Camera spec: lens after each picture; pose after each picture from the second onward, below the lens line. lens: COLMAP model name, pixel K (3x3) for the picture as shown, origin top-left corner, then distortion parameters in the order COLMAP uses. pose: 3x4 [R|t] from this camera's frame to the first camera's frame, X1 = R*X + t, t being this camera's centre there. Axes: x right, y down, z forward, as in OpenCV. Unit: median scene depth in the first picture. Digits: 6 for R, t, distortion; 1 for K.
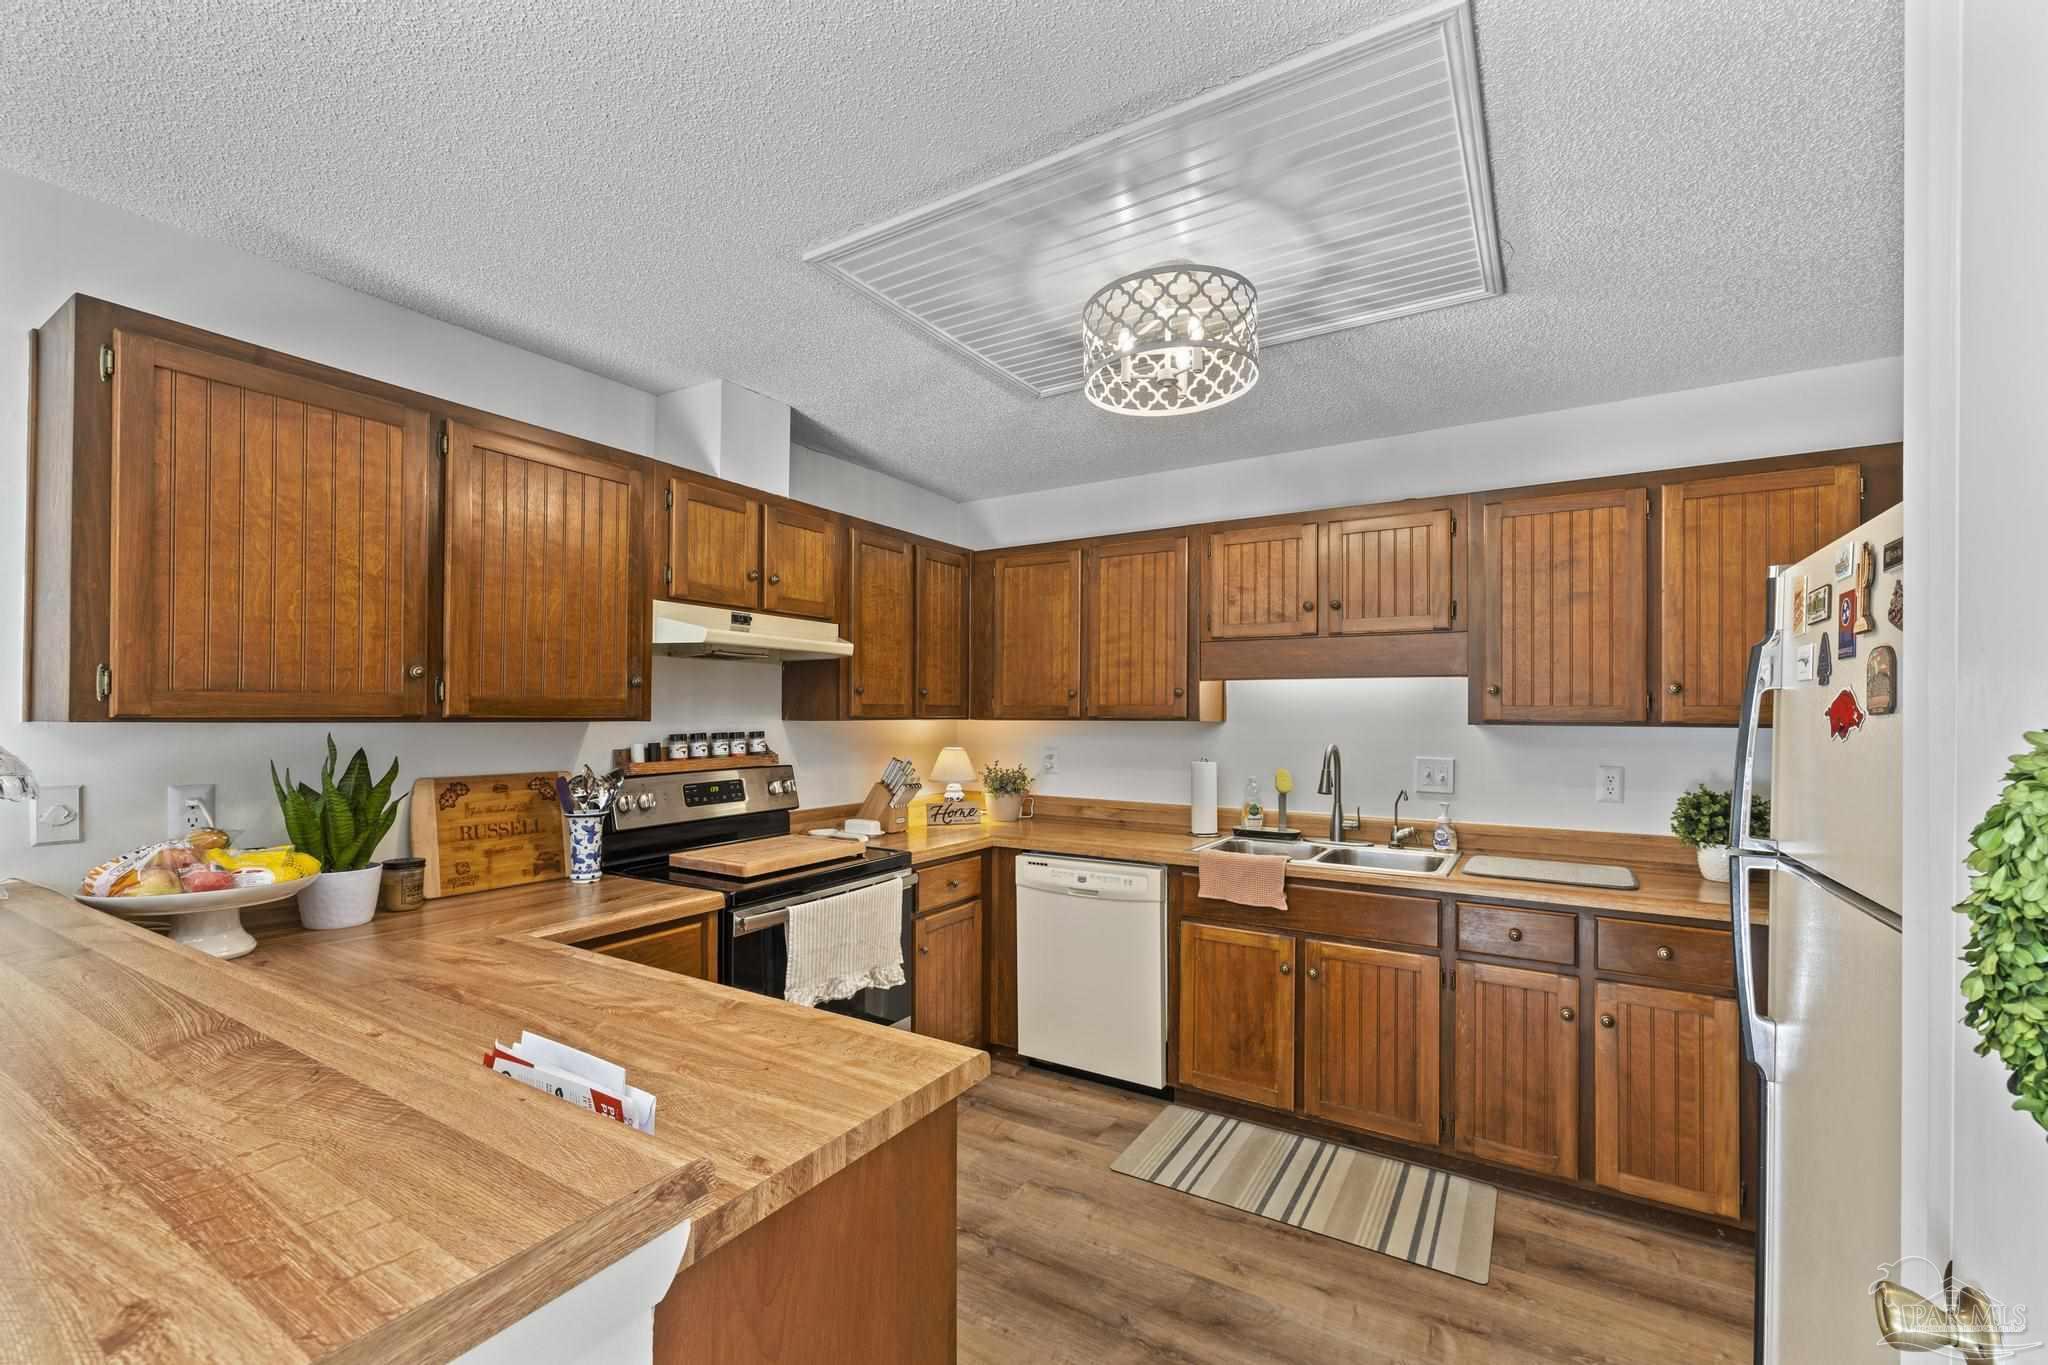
lens RADIAL K [[862.9, 0, 1021.8], [0, 862.9, 701.3], [0, 0, 1]] dist [-0.000270, 0.001298]
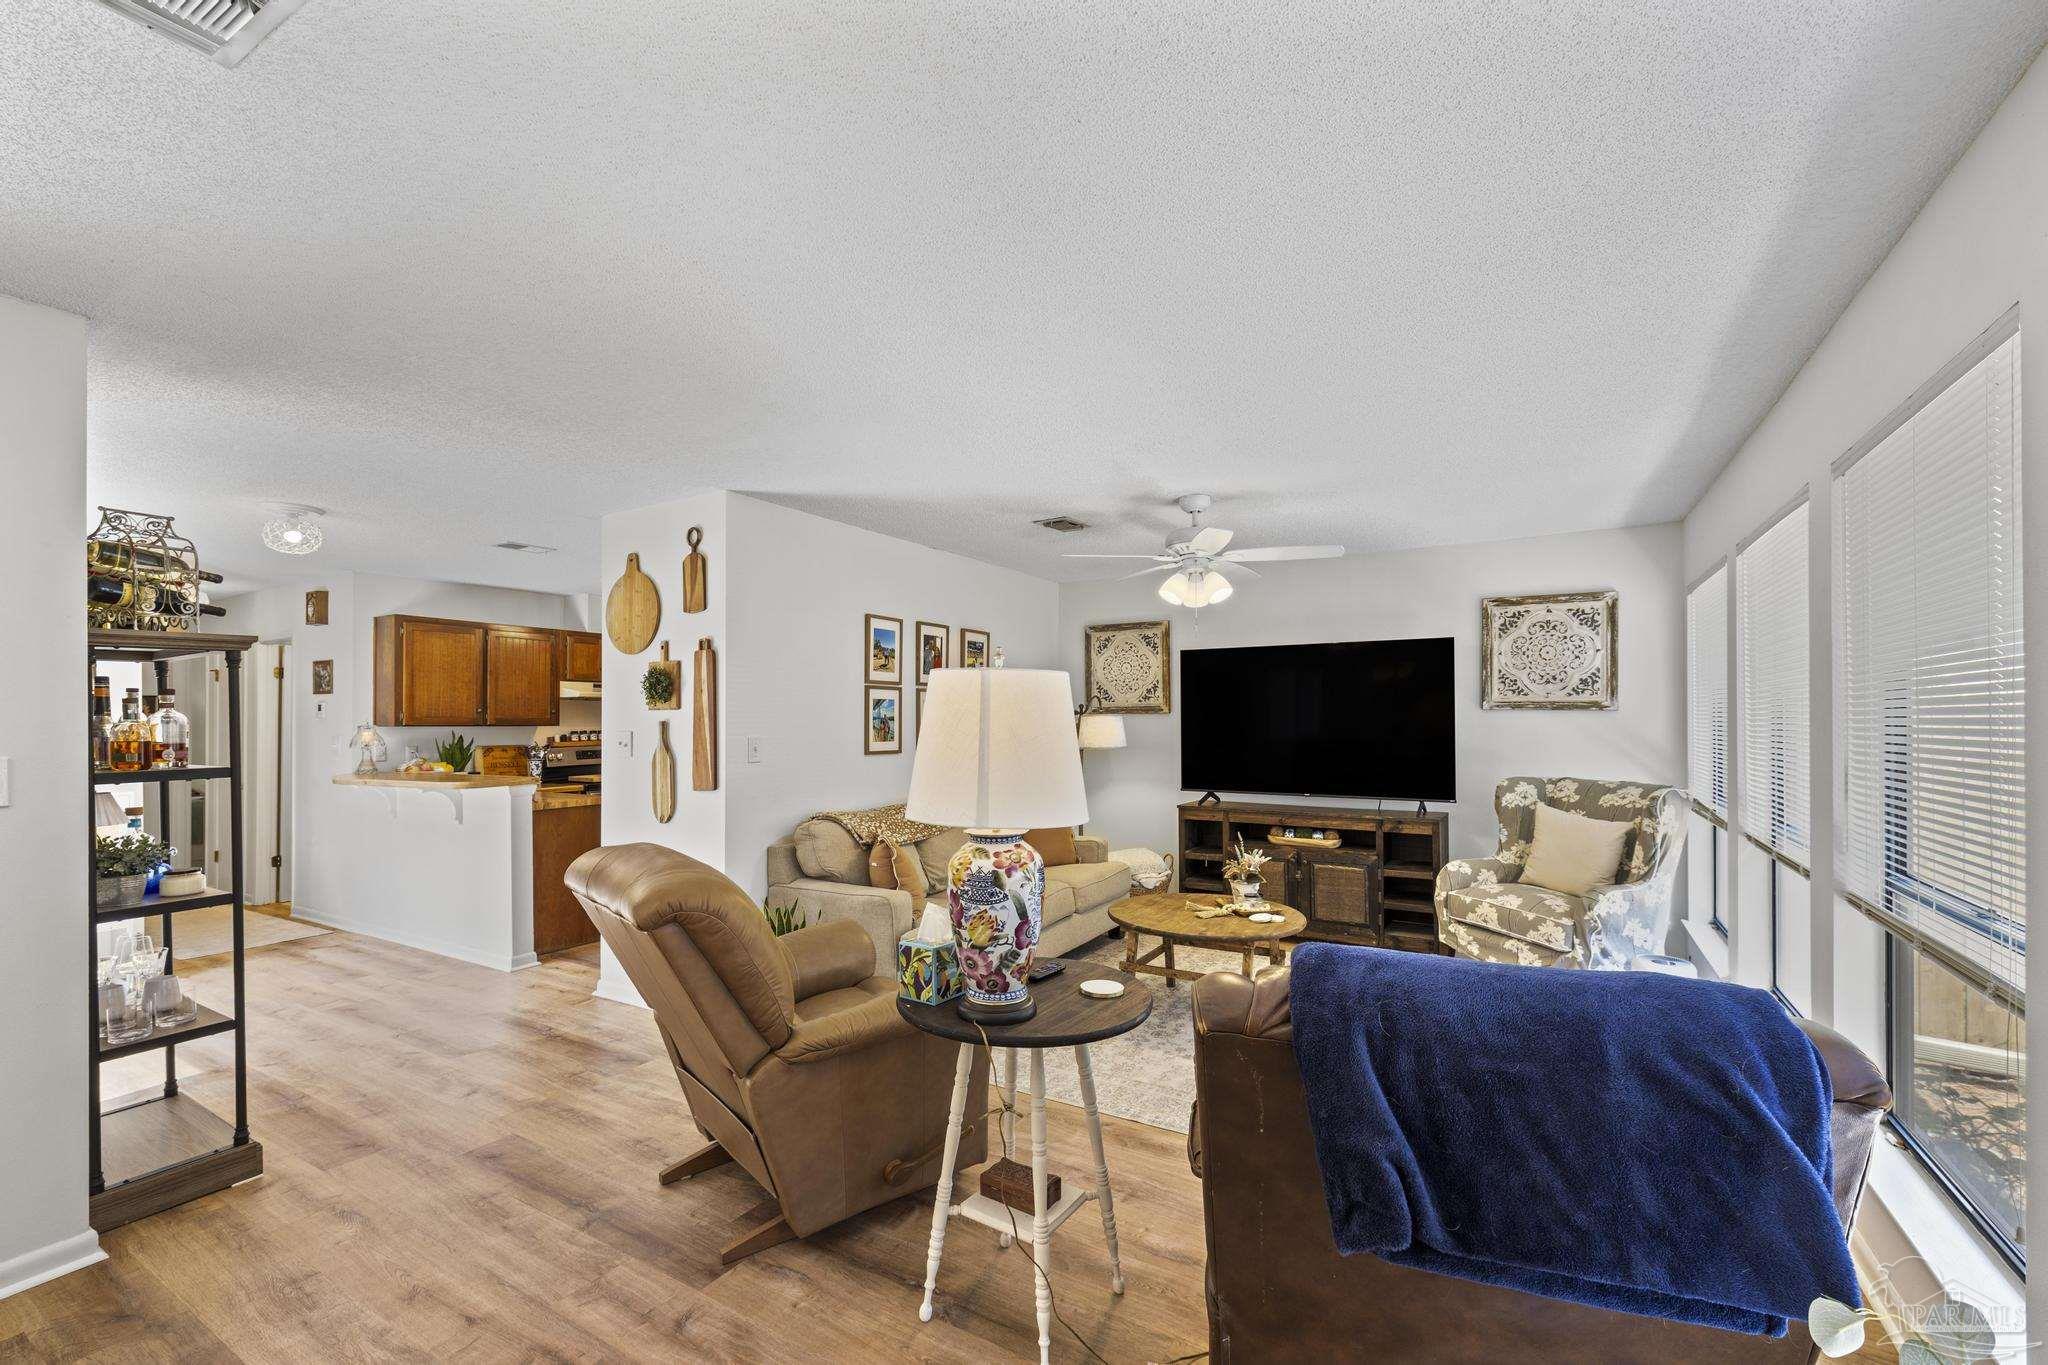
lens RADIAL K [[862.9, 0, 1017.3], [0, 862.9, 711.5], [0, 0, 1]] dist [-0.000270, 0.001298]
pose [[0.999847, -0.007123, 0.015985, 0.925441], [0.007088, 0.999972, 0.002237, -0.017163], [-0.016000, -0.002124, 0.999870, -1.663660]]
